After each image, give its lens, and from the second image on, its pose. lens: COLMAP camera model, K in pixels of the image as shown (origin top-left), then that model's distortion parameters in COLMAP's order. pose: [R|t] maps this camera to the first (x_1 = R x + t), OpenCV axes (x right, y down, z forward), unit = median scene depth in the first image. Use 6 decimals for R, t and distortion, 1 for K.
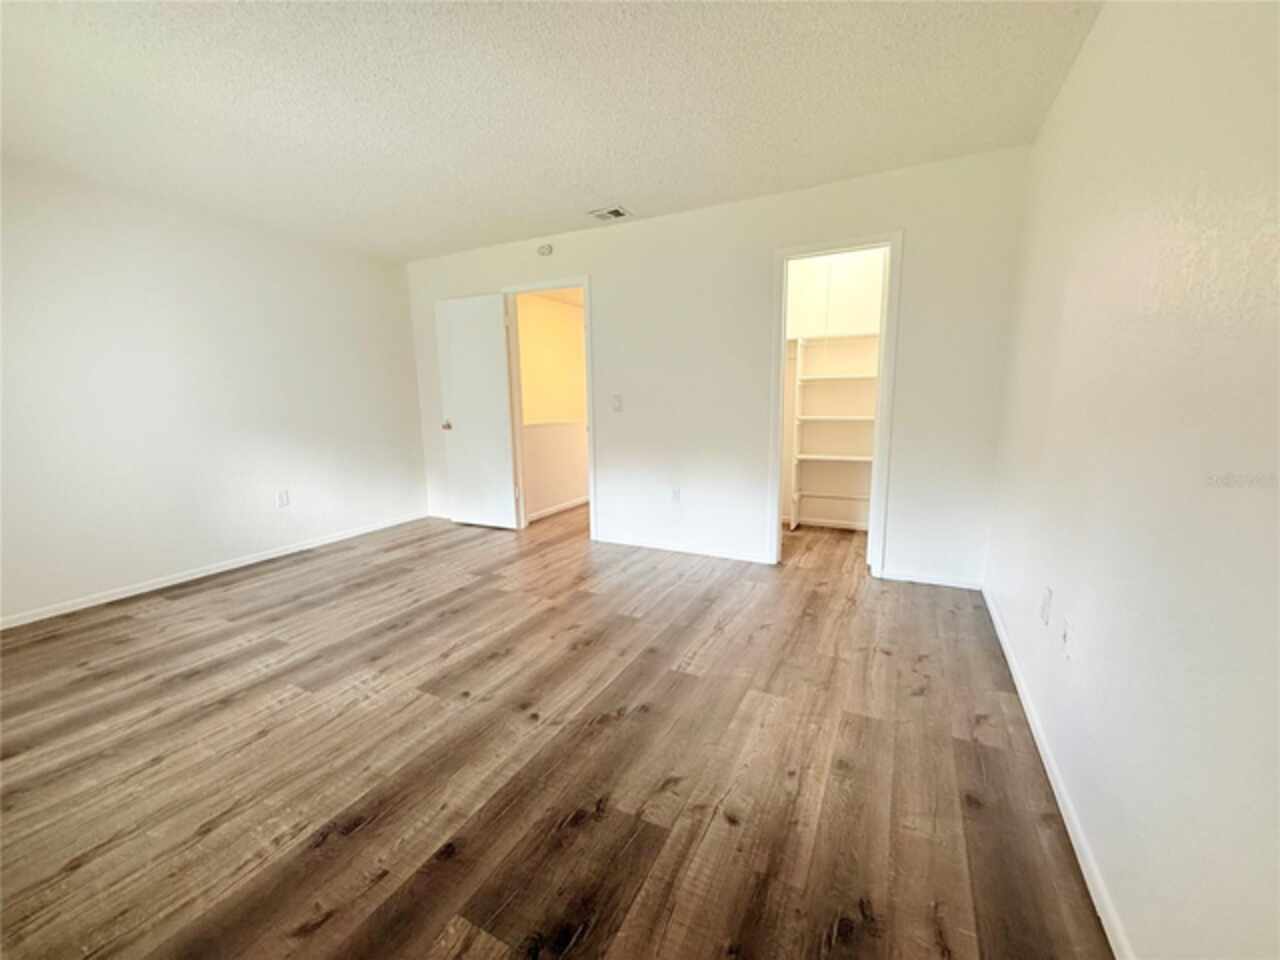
lens RADIAL K [[512.5, 0, 640.0], [0, 512.5, 480.0], [0, 0, 1]] dist [-0.001676, -0.000370]
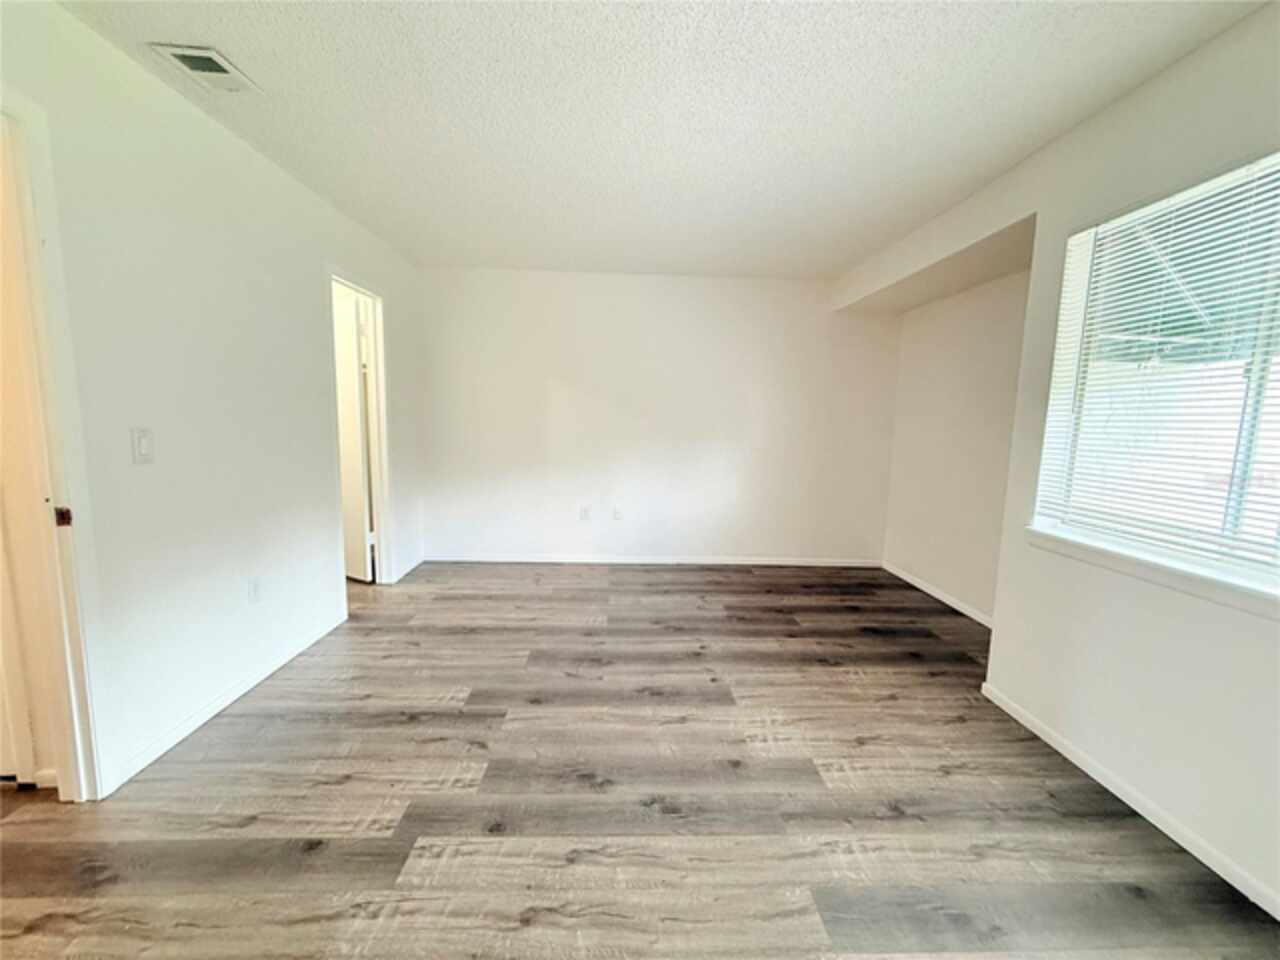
lens RADIAL K [[512.5, 0, 640.0], [0, 512.5, 480.0], [0, 0, 1]] dist [-0.001676, -0.000370]
pose [[-0.490607, -0.104673, 0.865071, -1.176456], [0.127041, 0.973559, 0.189848, -0.275828], [-0.862070, 0.203041, -0.464338, 1.519330]]
